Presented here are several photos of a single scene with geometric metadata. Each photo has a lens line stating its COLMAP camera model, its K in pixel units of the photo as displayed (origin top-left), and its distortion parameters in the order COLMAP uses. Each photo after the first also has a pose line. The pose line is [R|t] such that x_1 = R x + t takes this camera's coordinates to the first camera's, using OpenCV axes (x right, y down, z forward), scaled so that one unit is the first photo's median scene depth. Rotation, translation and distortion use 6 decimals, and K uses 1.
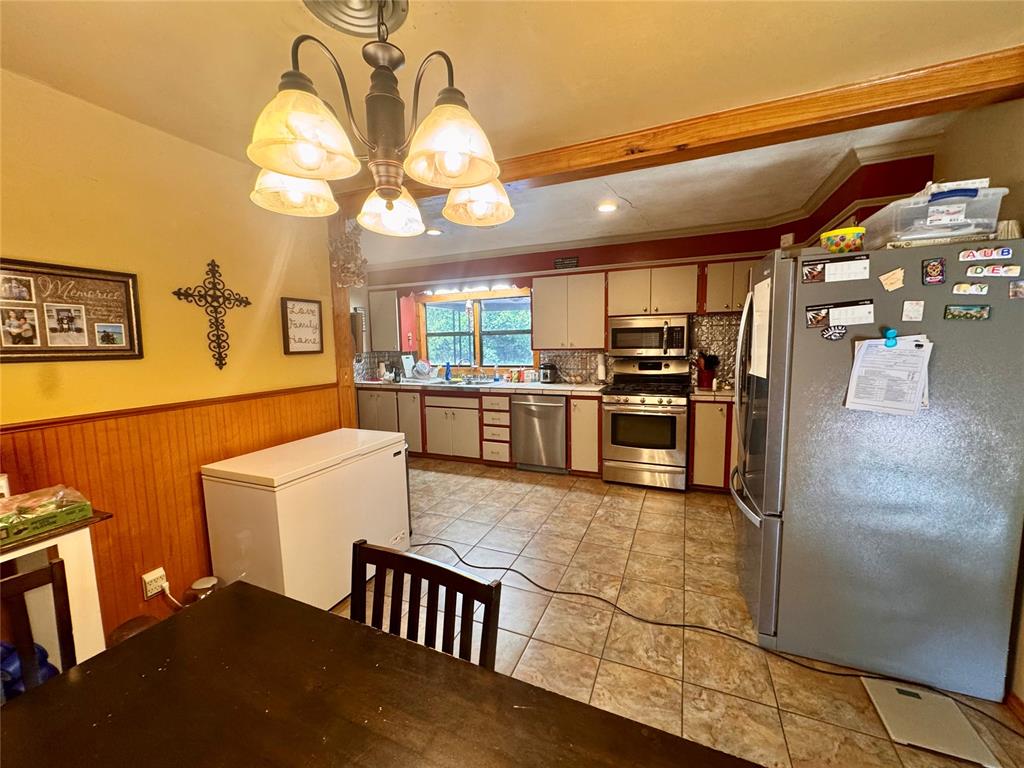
lens RADIAL K [[407.0, 0, 512.5], [0, 407.0, 386.2], [0, 0, 1]] dist [-0.002590, -0.000023]
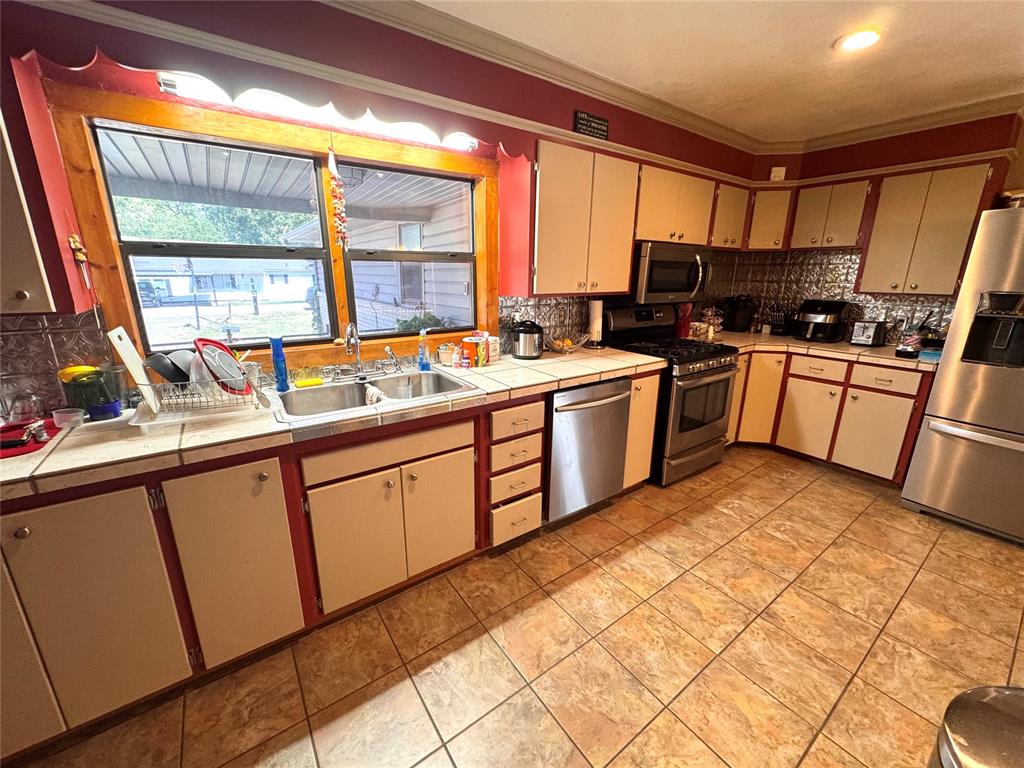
lens RADIAL K [[407.0, 0, 513.6], [0, 407.0, 384.9], [0, 0, 1]] dist [-0.002590, -0.000023]
pose [[0.518847, -0.204644, 0.830011, -0.494380], [0.077844, 0.978201, 0.192519, -0.100447], [-0.851315, -0.035277, 0.523467, 0.939115]]
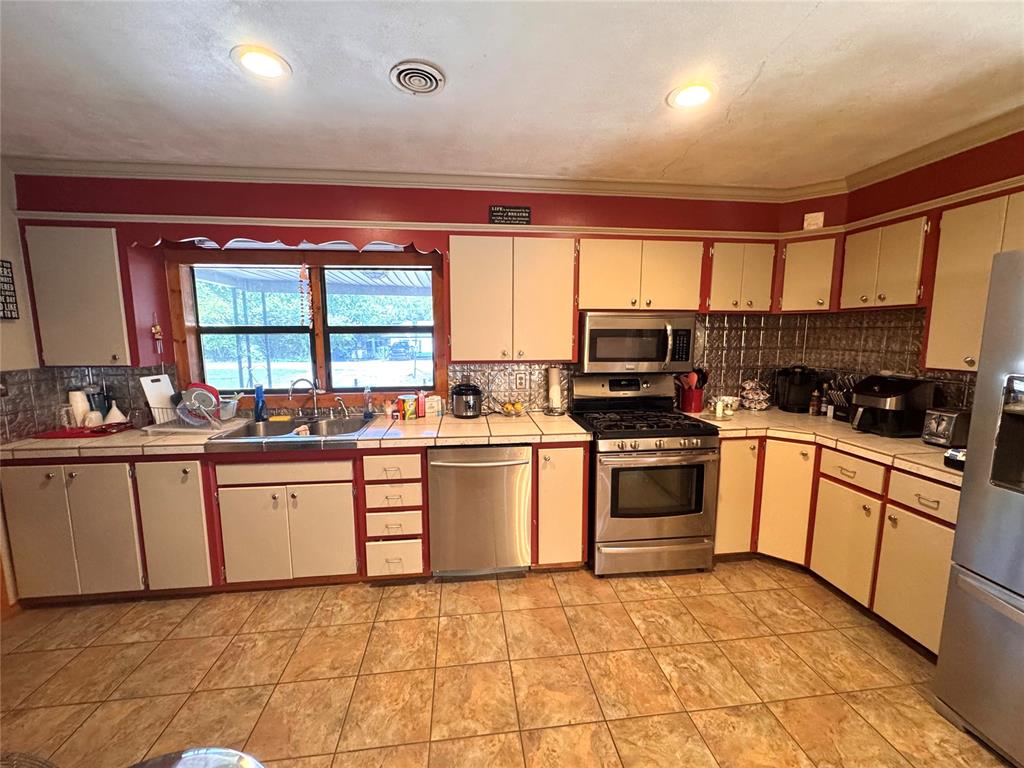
lens RADIAL K [[407.0, 0, 512.0], [0, 407.0, 385.5], [0, 0, 1]] dist [-0.002590, -0.000023]
pose [[0.865066, -0.046478, 0.499501, -0.199495], [0.040574, 0.998919, 0.022679, -0.082962], [-0.500015, 0.000648, 0.866016, 0.576458]]
